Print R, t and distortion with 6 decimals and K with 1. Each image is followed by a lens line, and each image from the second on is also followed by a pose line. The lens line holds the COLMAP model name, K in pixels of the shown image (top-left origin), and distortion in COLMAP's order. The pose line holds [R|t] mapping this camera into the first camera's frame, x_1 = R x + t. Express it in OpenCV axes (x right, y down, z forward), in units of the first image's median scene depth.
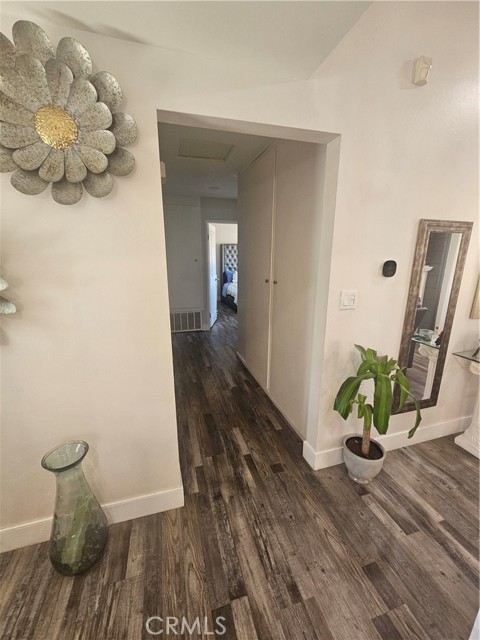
lens RADIAL K [[260.7, 0, 240.1], [0, 260.7, 320.7], [0, 0, 1]] dist [-0.000079, 0.000957]
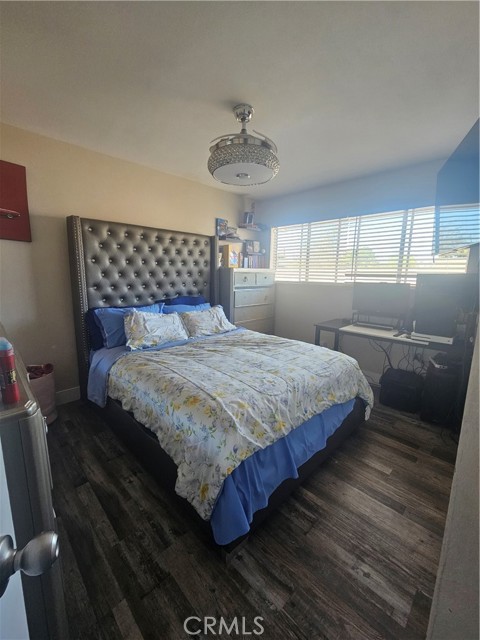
lens RADIAL K [[260.7, 0, 236.4], [0, 260.7, 319.1], [0, 0, 1]] dist [-0.000079, 0.000957]
pose [[0.883180, -0.065746, 0.464404, -0.050199], [0.096118, 0.994483, -0.042002, -0.148133], [-0.459081, 0.081733, 0.884627, 0.656014]]
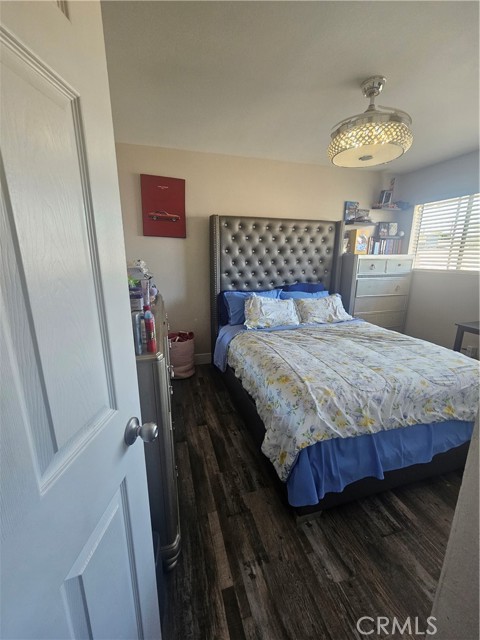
lens RADIAL K [[260.7, 0, 241.1], [0, 260.7, 319.5], [0, 0, 1]] dist [-0.000079, 0.000957]
pose [[0.999975, 0.004568, 0.005392, -0.033047], [-0.004545, 0.999981, -0.004208, -0.148083], [-0.005412, 0.004183, 0.999977, 0.632562]]
